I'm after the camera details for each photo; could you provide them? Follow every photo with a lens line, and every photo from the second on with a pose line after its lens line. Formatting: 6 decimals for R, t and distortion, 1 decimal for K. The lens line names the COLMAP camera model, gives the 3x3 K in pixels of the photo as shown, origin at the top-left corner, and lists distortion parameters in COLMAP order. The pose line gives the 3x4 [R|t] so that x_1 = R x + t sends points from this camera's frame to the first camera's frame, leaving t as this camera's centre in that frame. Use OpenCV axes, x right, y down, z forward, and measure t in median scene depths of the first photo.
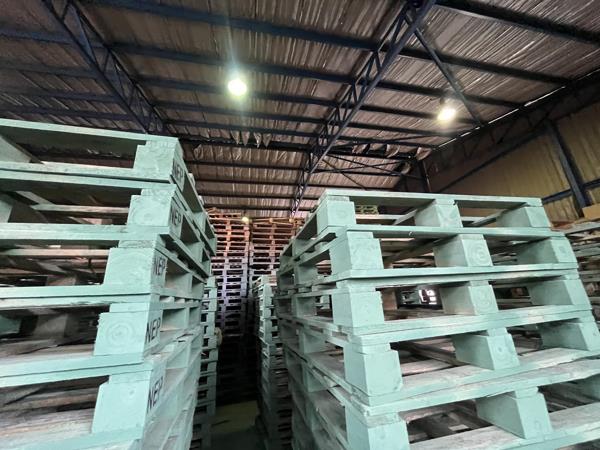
lens RADIAL K [[245.4, 0, 302.8], [0, 245.4, 224.0], [0, 0, 1]] dist [0.009168, -0.003998]
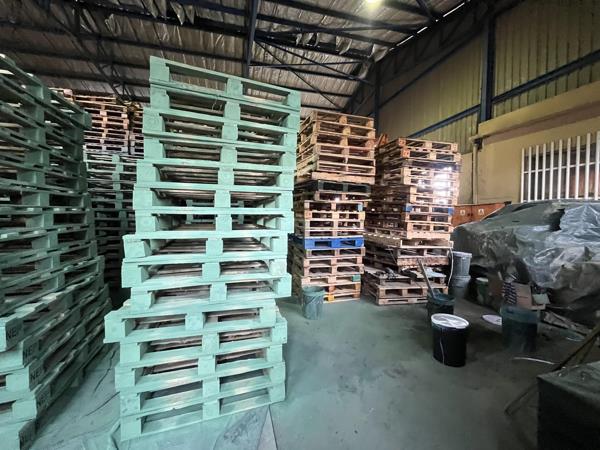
lens RADIAL K [[245.4, 0, 302.8], [0, 245.4, 224.0], [0, 0, 1]] dist [0.009168, -0.003998]
pose [[0.996898, 0.057488, 0.053762, 0.369842], [-0.072059, 0.941390, 0.329535, 0.040347], [-0.031667, -0.332386, 0.942612, -0.068688]]
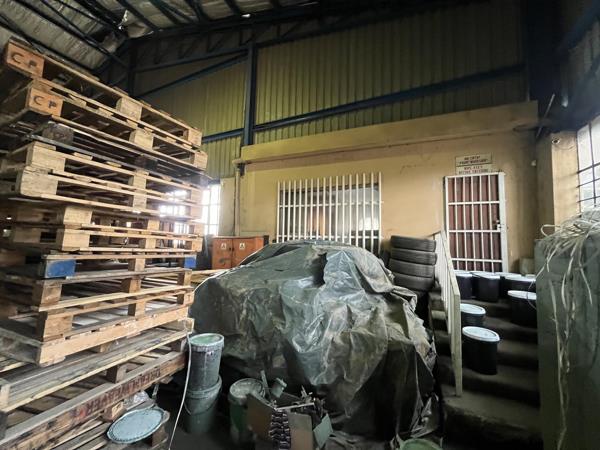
lens RADIAL K [[248.2, 0, 298.4], [0, 248.2, 222.6], [0, 0, 1]] dist [-0.000956, 0.000066]
pose [[0.624382, 0.126900, 0.770742, 0.578681], [-0.290568, 0.953639, 0.078378, 0.068482], [-0.725063, -0.272891, 0.632309, 0.189557]]
